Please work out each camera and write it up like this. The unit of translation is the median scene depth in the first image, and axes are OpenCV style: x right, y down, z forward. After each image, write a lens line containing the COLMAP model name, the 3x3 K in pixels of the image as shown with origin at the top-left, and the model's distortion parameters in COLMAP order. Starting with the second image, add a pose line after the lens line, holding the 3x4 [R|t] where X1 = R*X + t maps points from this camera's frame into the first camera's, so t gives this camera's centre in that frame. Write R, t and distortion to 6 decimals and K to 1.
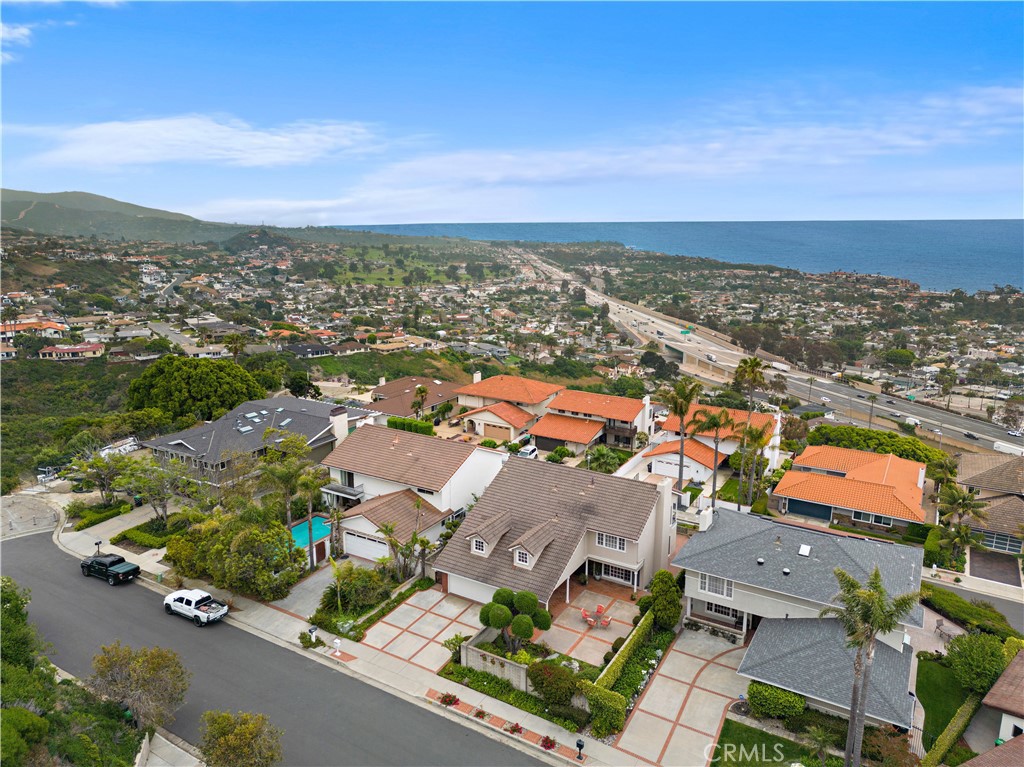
lens RADIAL K [[722.5, 0, 508.6], [0, 722.5, 384.4], [0, 0, 1]] dist [0.088451, -0.085079]
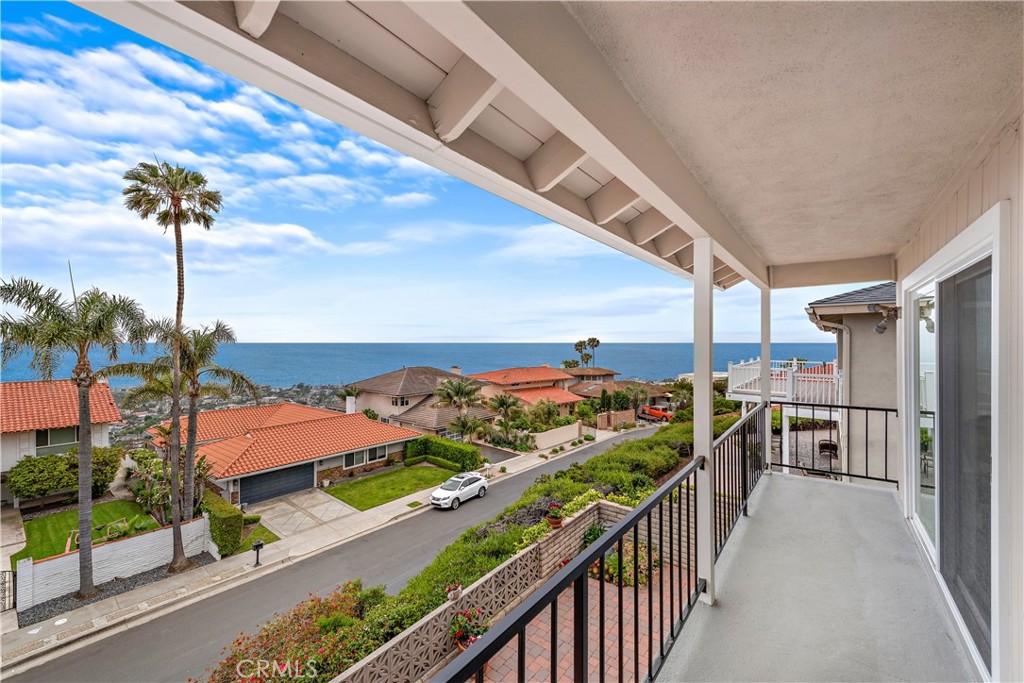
lens RADIAL K [[405.7, 0, 512.2], [0, 405.7, 345.8], [0, 0, 1]] dist [-0.001779, -0.000067]
pose [[0.115241, 0.000015, 0.993338, 0.166061], [0.231462, 0.972473, -0.026867, 0.173691], [-0.965994, 0.233016, 0.112065, 1.142974]]
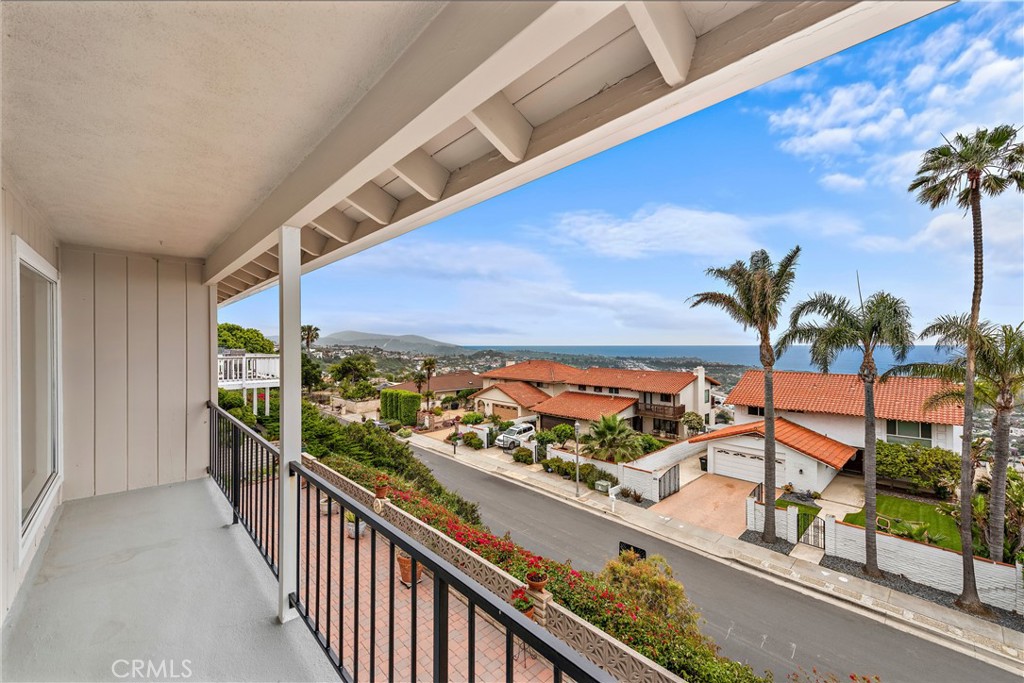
lens RADIAL K [[405.7, 0, 512.2], [0, 405.7, 345.8], [0, 0, 1]] dist [-0.001779, -0.000067]
pose [[0.959543, -0.001750, -0.281557, 0.239985], [-0.063676, 0.972724, -0.223053, 0.184748], [0.274267, 0.231958, 0.933259, 1.094742]]
